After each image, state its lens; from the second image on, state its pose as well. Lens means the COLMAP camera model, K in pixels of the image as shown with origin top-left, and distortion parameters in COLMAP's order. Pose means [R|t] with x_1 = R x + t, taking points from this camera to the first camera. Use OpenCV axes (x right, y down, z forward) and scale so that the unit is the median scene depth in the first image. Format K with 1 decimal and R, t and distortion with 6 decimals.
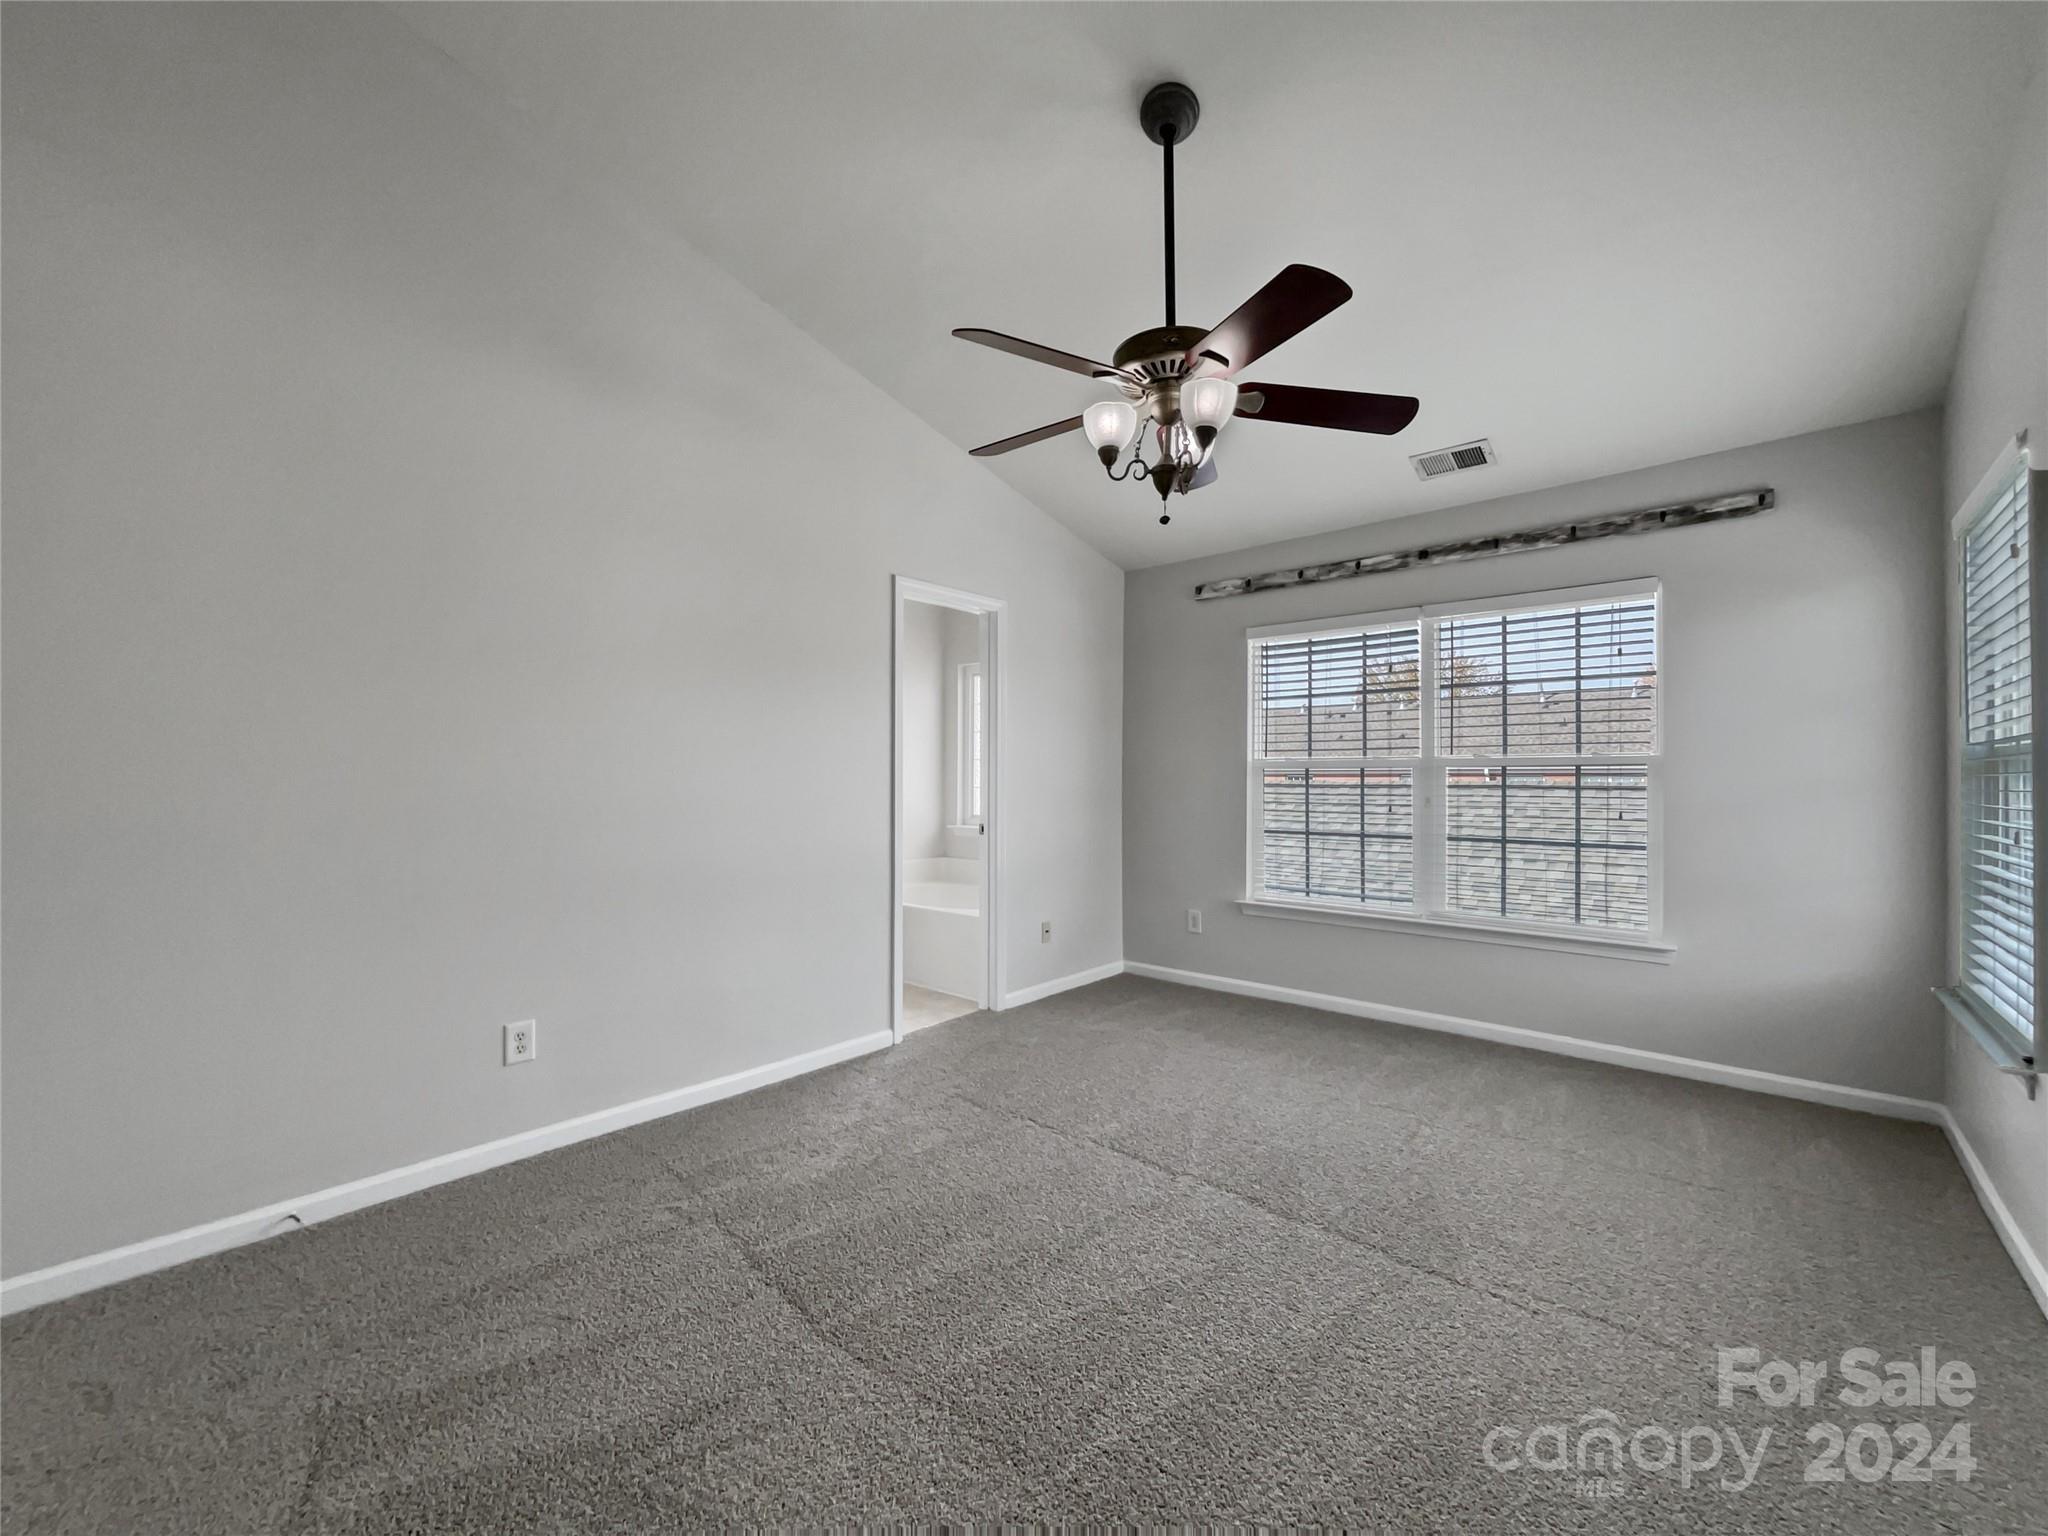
lens RADIAL K [[829.4, 0, 1018.5], [0, 829.4, 773.2], [0, 0, 1]] dist [-0.000038, 0.000249]
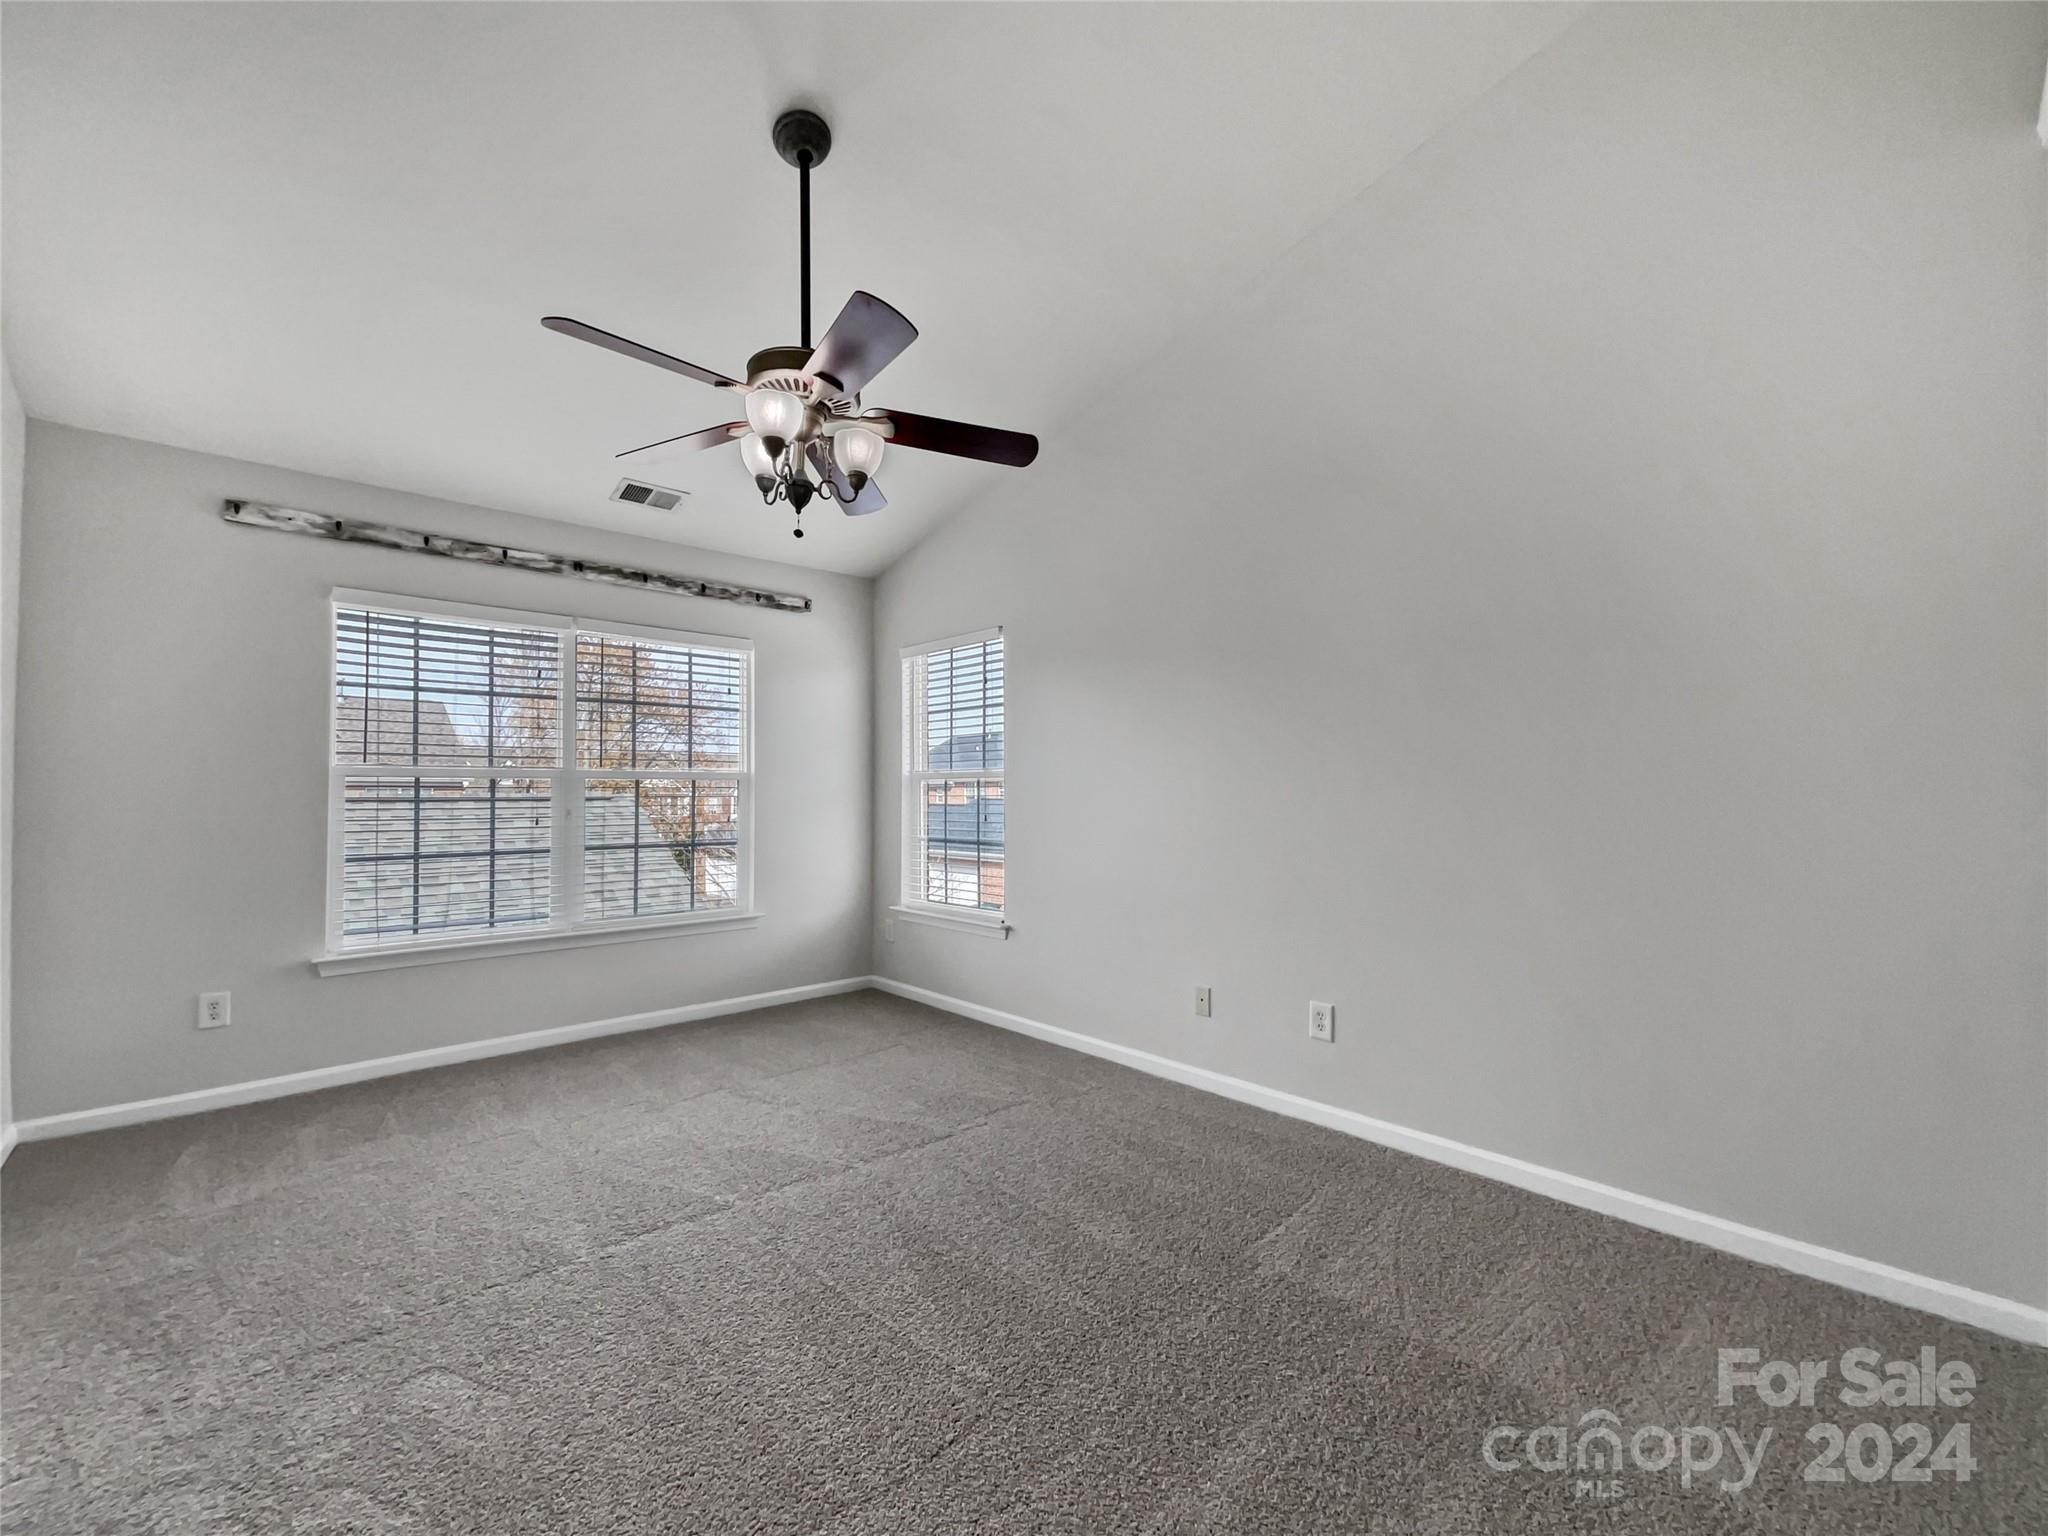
lens RADIAL K [[829.4, 0, 1018.5], [0, 829.4, 773.2], [0, 0, 1]] dist [-0.000038, 0.000249]
pose [[0.110800, 0.020578, 0.993630, -0.407897], [-0.003909, 0.999787, -0.020269, 0.004647], [-0.993835, -0.001639, 0.110857, 0.328690]]
